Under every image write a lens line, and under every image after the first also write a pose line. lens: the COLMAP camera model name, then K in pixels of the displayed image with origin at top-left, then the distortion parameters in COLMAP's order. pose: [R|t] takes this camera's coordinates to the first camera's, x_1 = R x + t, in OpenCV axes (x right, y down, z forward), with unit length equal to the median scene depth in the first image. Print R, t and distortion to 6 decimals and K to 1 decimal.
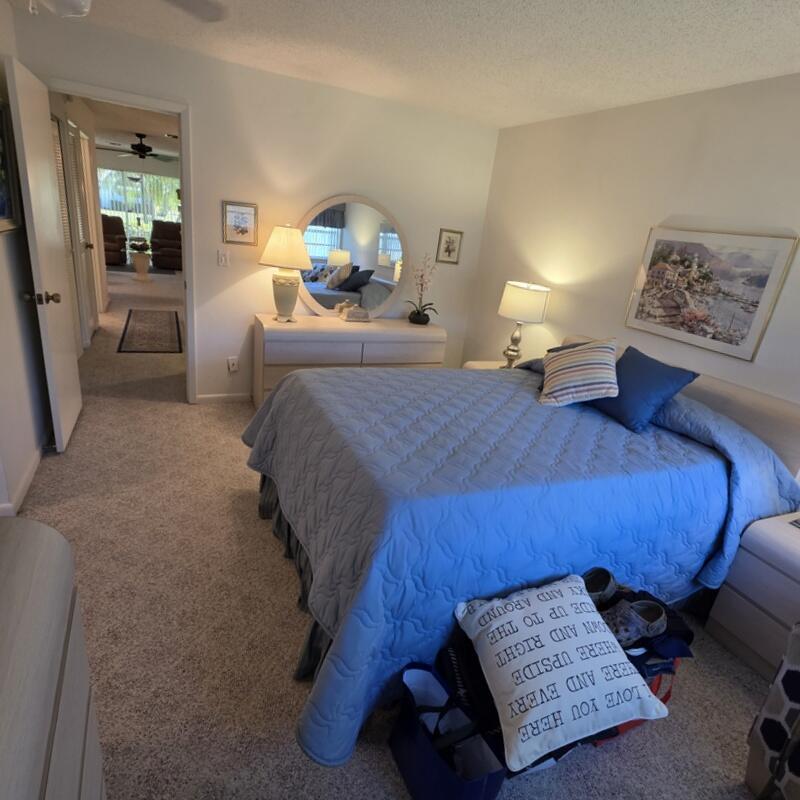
lens RADIAL K [[471.8, 0, 400.0], [0, 471.8, 400.0], [0, 0, 1]] dist [0.000087, -0.000128]
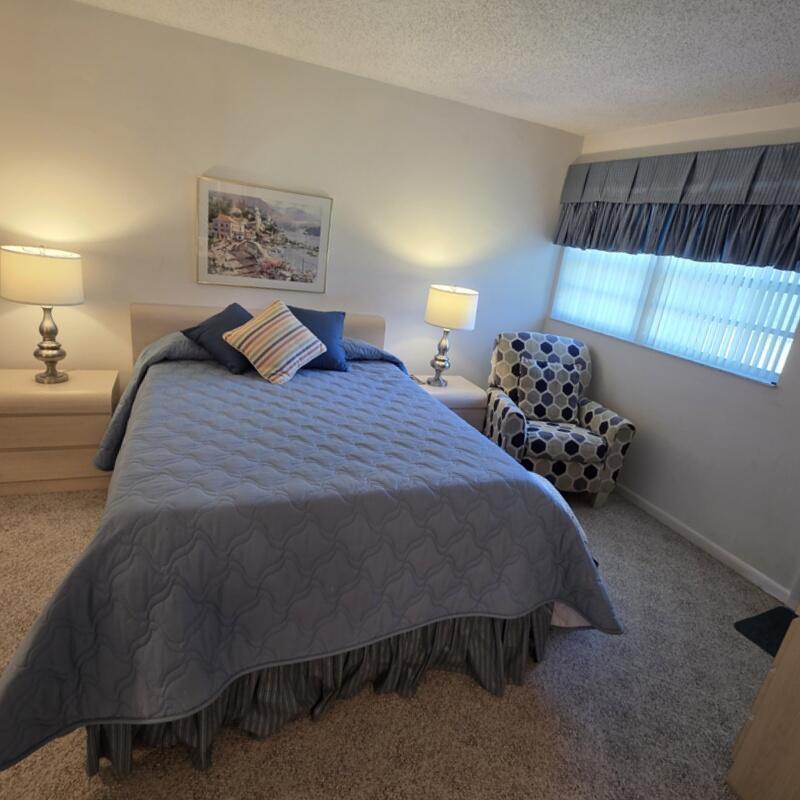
lens RADIAL K [[505.7, 0, 404.6], [0, 505.7, 401.8], [0, 0, 1]] dist [0.001888, -0.000242]
pose [[0.056627, -0.421371, 0.905119, -0.610460], [0.229657, 0.887761, 0.398922, -0.300216], [-0.971623, 0.185277, 0.147042, 0.578812]]
